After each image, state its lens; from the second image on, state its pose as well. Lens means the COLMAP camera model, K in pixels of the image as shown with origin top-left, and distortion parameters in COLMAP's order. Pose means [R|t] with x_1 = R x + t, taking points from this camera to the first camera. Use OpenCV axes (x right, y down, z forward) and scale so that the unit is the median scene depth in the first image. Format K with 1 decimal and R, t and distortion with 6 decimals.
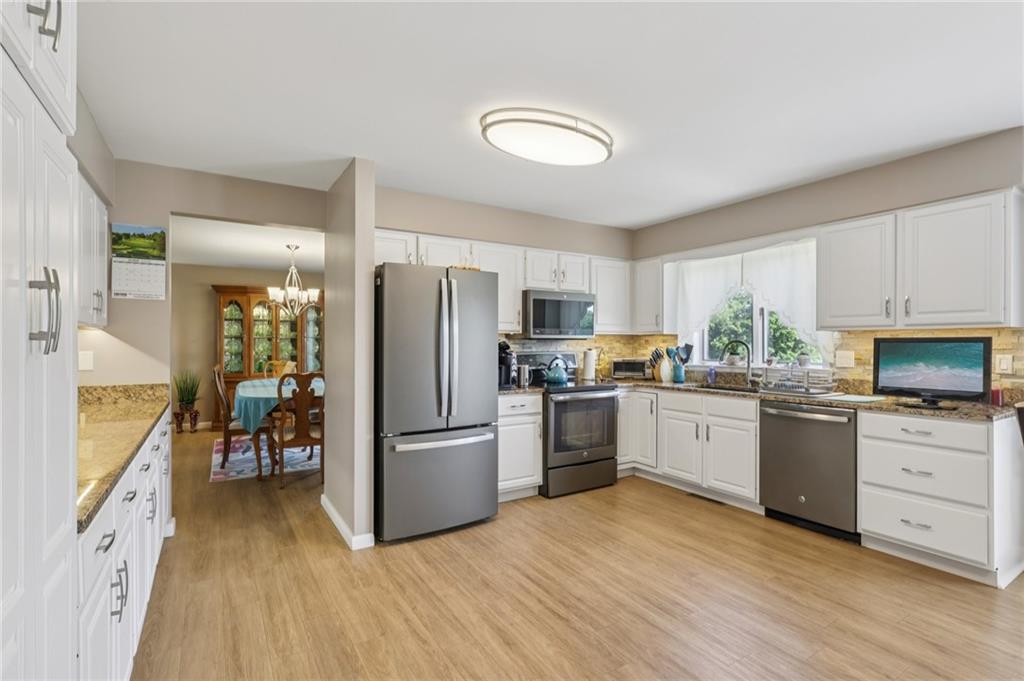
lens RADIAL K [[479.2, 0, 506.2], [0, 479.2, 342.7], [0, 0, 1]] dist [0.002321, 0.000754]
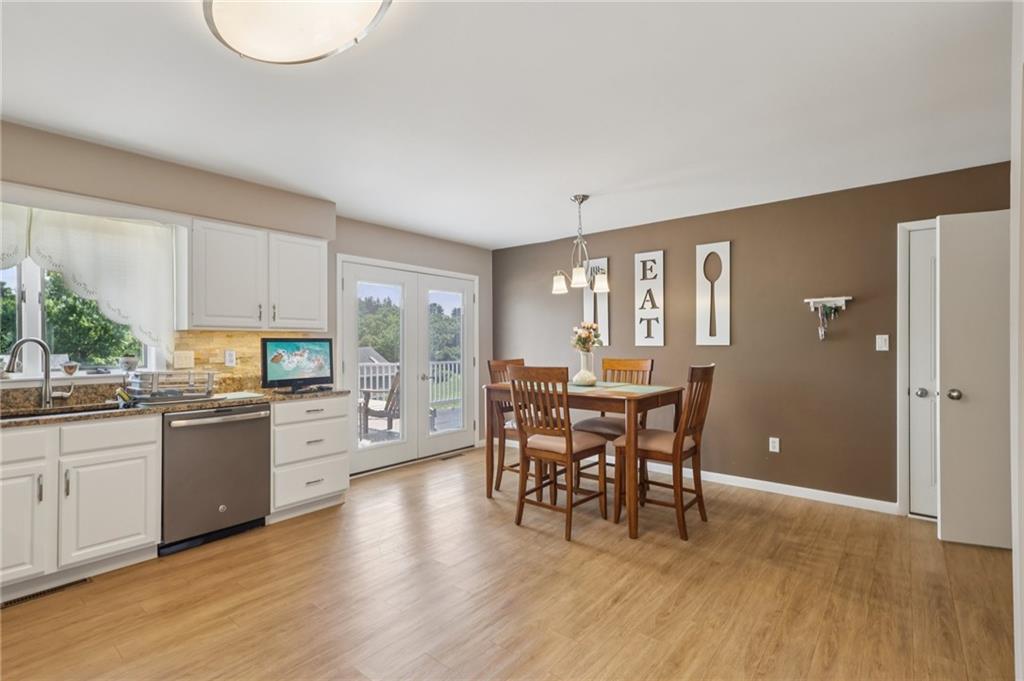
lens RADIAL K [[479.2, 0, 506.2], [0, 479.2, 342.7], [0, 0, 1]] dist [0.002321, 0.000754]
pose [[-0.325108, -0.001570, 0.945676, -0.472932], [-0.000780, 0.999999, 0.001392, -0.001284], [-0.945677, -0.000286, -0.325109, 0.810406]]
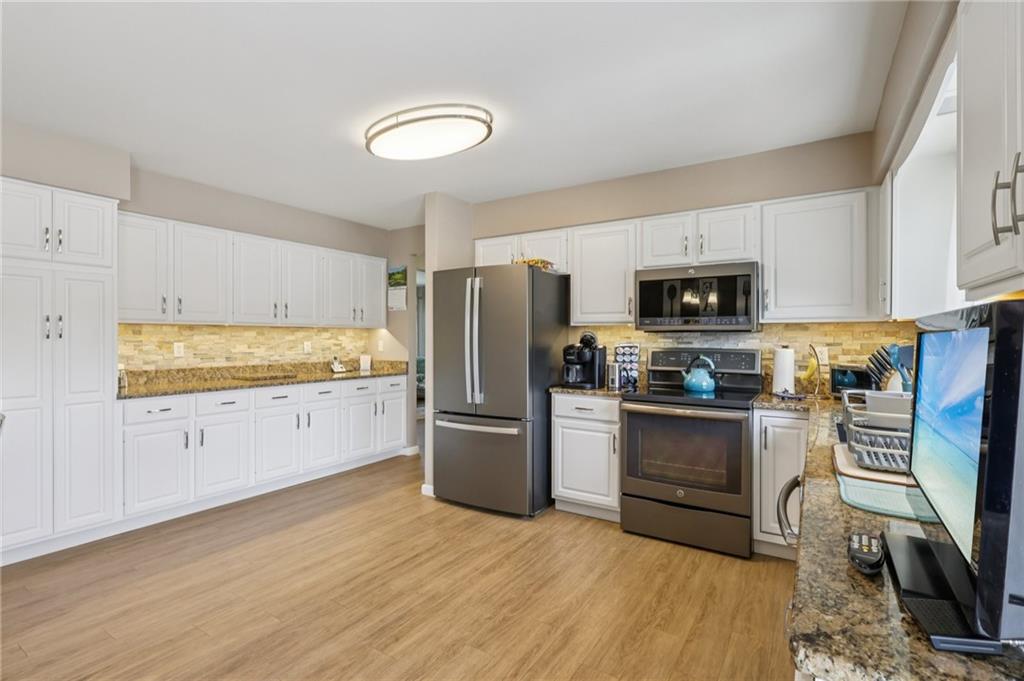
lens RADIAL K [[479.2, 0, 506.2], [0, 479.2, 342.7], [0, 0, 1]] dist [0.002321, 0.000754]
pose [[0.431488, 0.013955, -0.902011, 0.919154], [-0.000164, 0.999882, 0.015391, -0.002672], [0.902119, -0.006493, 0.431439, 0.611007]]
